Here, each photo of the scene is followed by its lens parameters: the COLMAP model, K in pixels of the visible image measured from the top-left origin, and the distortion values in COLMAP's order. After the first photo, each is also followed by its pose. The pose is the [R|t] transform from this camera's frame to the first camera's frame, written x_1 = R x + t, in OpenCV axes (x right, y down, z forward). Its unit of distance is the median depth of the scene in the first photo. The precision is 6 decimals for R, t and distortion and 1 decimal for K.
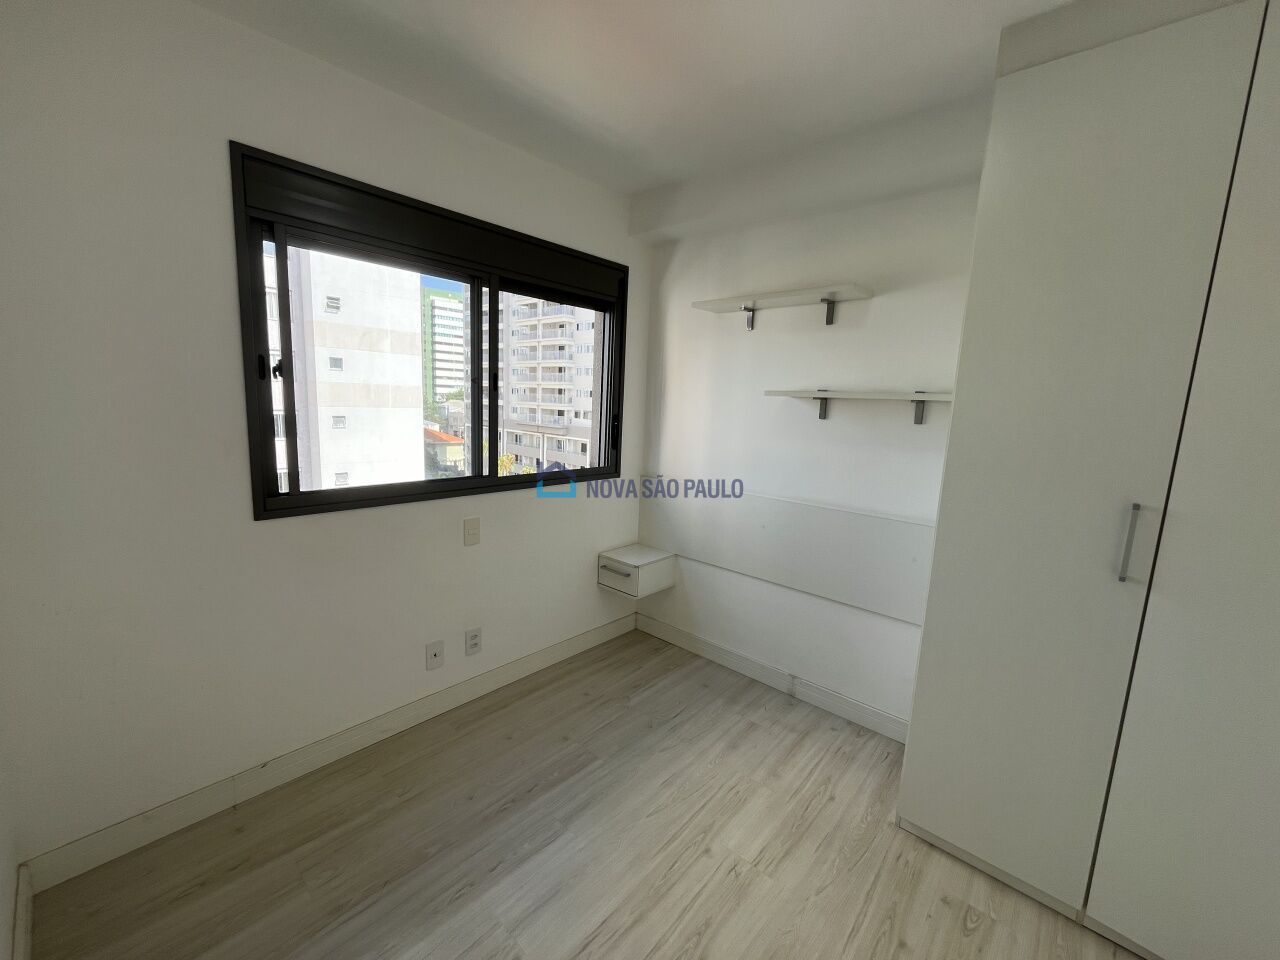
lens RADIAL K [[518.6, 0, 636.9], [0, 518.6, 479.1], [0, 0, 1]] dist [-0.002532, -0.000290]
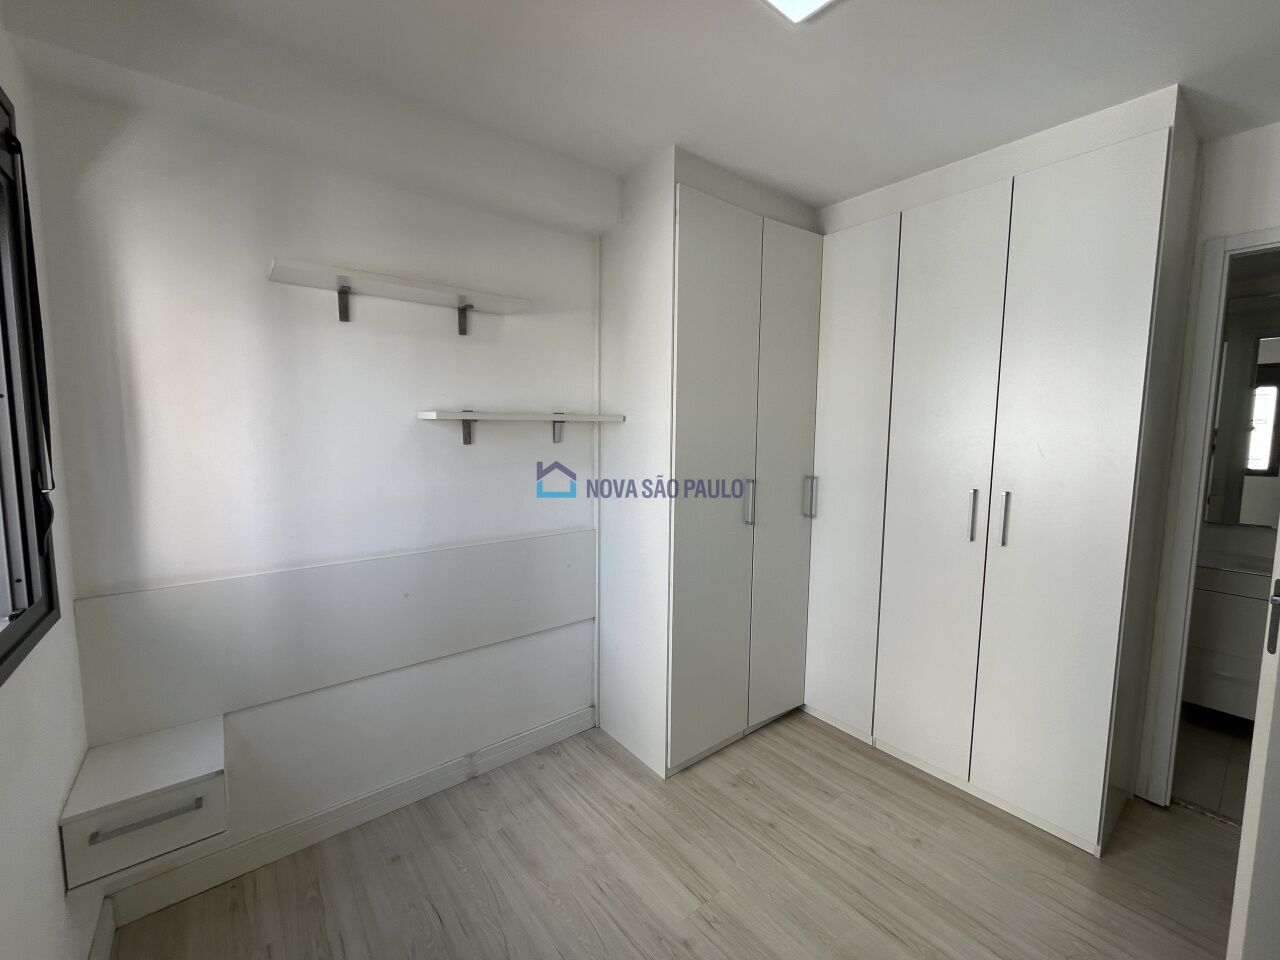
lens RADIAL K [[518.6, 0, 636.9], [0, 518.6, 479.1], [0, 0, 1]] dist [-0.002532, -0.000290]
pose [[0.164739, -0.132444, 0.977405, -0.456974], [0.156000, 0.981970, 0.106769, -0.111520], [-0.973923, 0.134886, 0.182430, 0.601176]]
